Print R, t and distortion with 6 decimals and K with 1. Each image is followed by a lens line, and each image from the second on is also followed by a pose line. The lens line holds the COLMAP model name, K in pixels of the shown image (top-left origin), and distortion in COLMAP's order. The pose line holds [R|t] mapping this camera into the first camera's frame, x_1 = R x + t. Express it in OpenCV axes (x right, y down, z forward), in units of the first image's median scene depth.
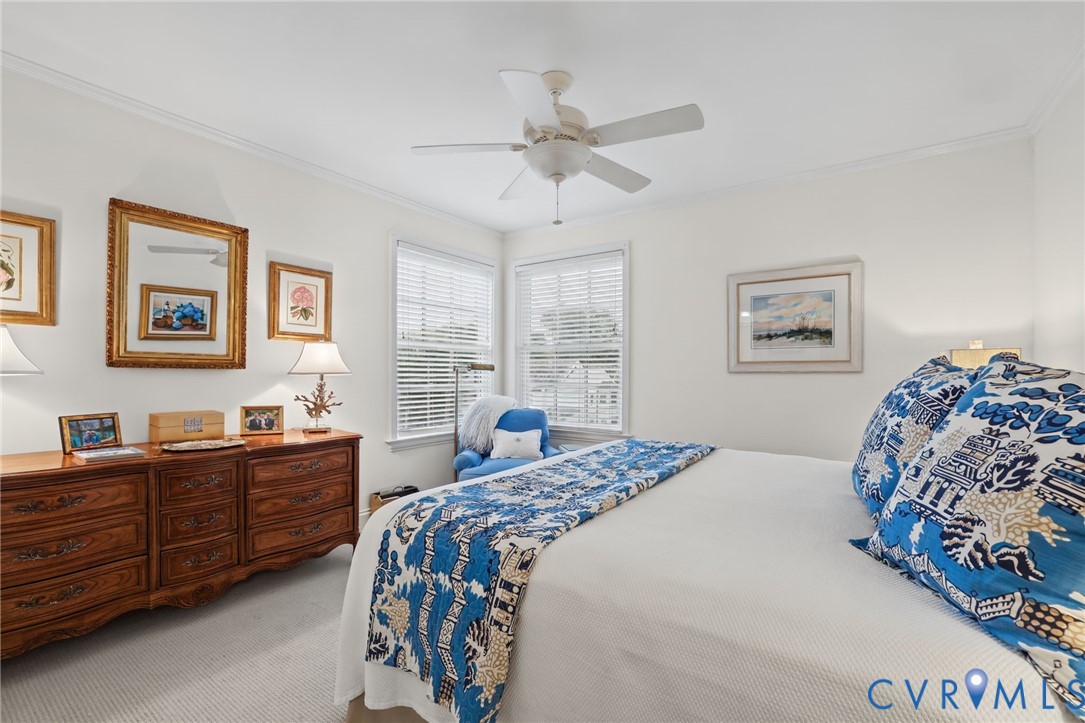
lens RADIAL K [[477.7, 0, 539.6], [0, 477.7, 356.5], [0, 0, 1]] dist [-0.051109, 0.020093]
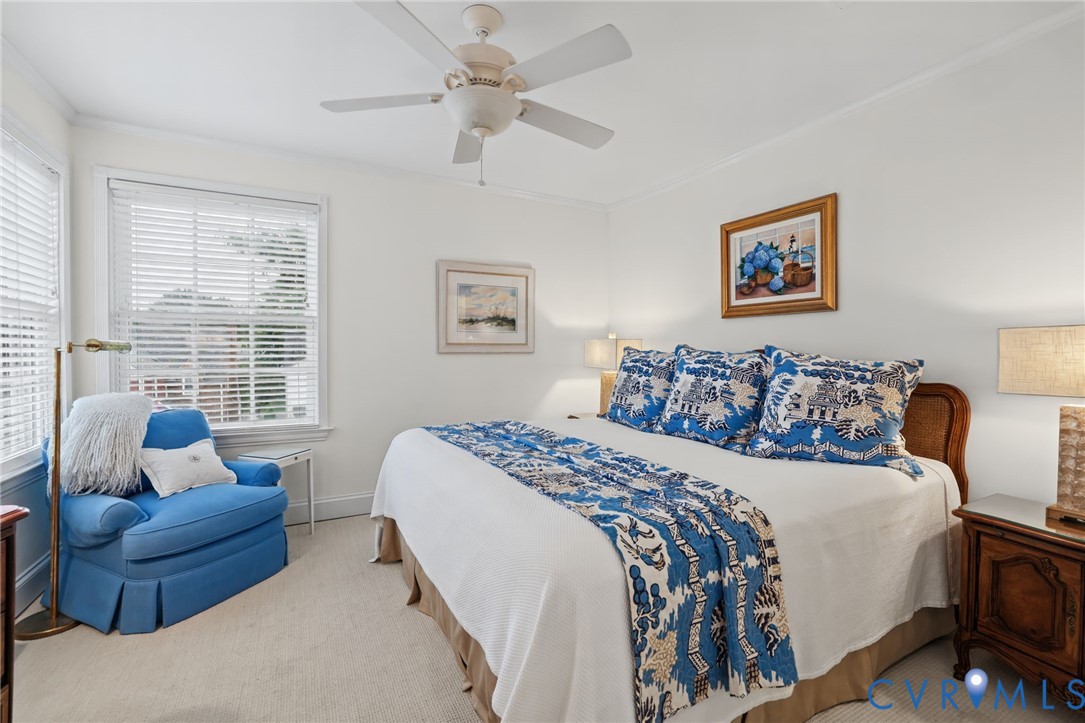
lens RADIAL K [[477.7, 0, 539.6], [0, 477.7, 356.5], [0, 0, 1]] dist [-0.051109, 0.020093]
pose [[0.440960, -0.009004, 0.897481, -1.085950], [-0.029838, 0.999250, 0.024686, 0.019268], [-0.897030, -0.037665, 0.440361, 0.833606]]
